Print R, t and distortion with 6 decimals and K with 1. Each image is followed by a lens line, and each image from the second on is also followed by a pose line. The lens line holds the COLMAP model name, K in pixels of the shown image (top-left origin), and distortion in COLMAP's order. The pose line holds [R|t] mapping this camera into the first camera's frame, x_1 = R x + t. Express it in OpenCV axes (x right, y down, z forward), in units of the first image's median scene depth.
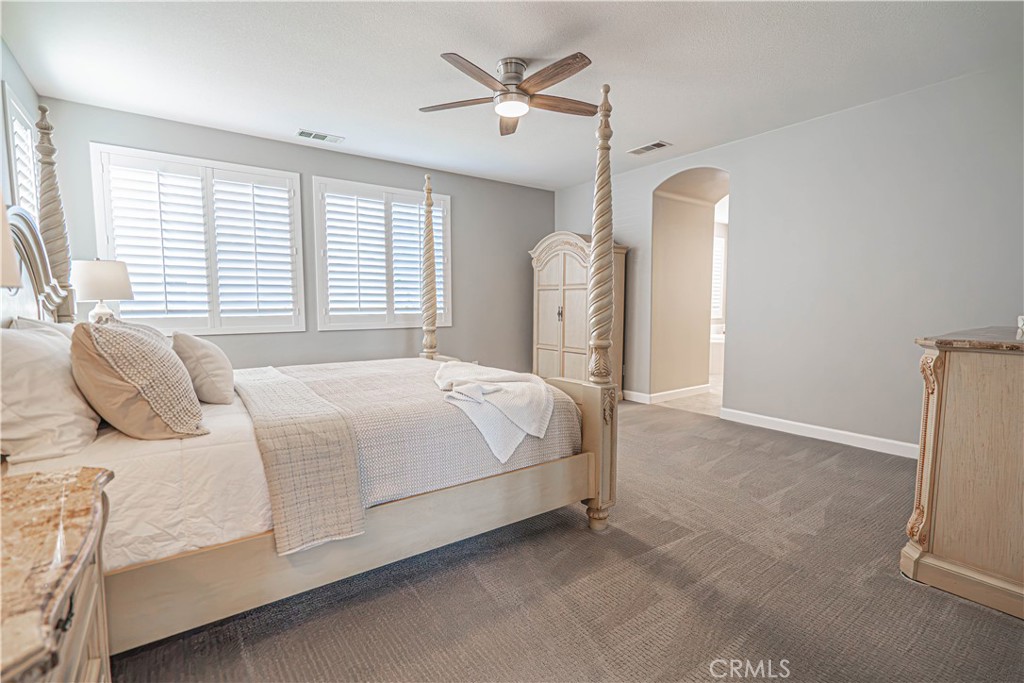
lens RADIAL K [[464.4, 0, 514.5], [0, 464.4, 344.8], [0, 0, 1]] dist [-0.005618, -0.000252]
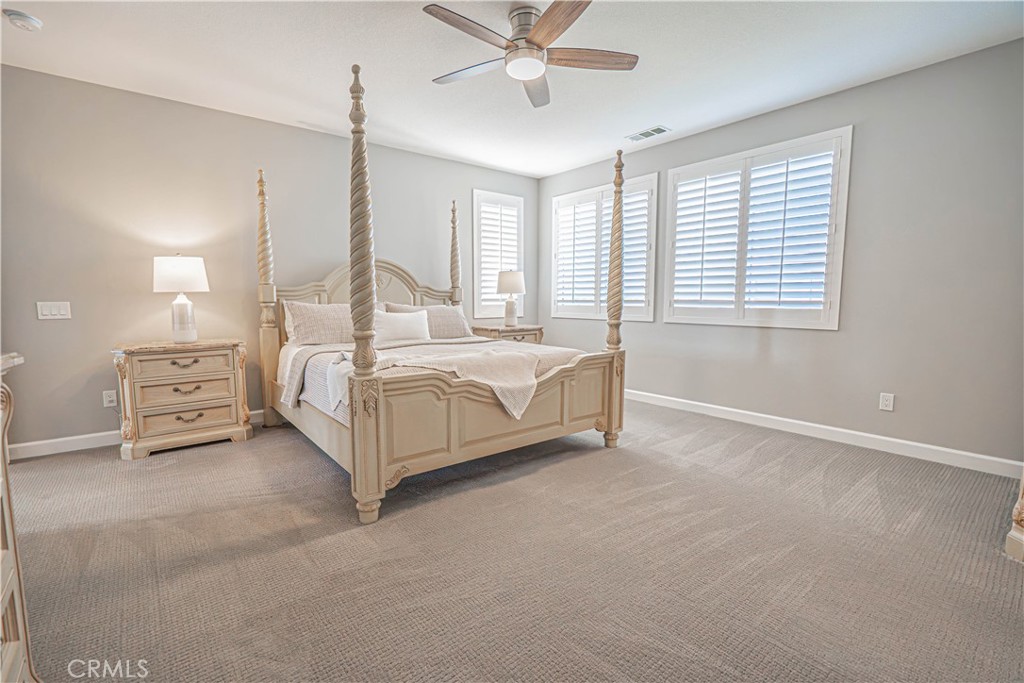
lens RADIAL K [[464.4, 0, 514.5], [0, 464.4, 344.8], [0, 0, 1]] dist [-0.005618, -0.000252]
pose [[0.056652, 0.099576, -0.993416, 0.587179], [-0.092301, 0.991275, 0.094098, -0.047547], [0.994118, 0.086362, 0.065349, 0.622087]]
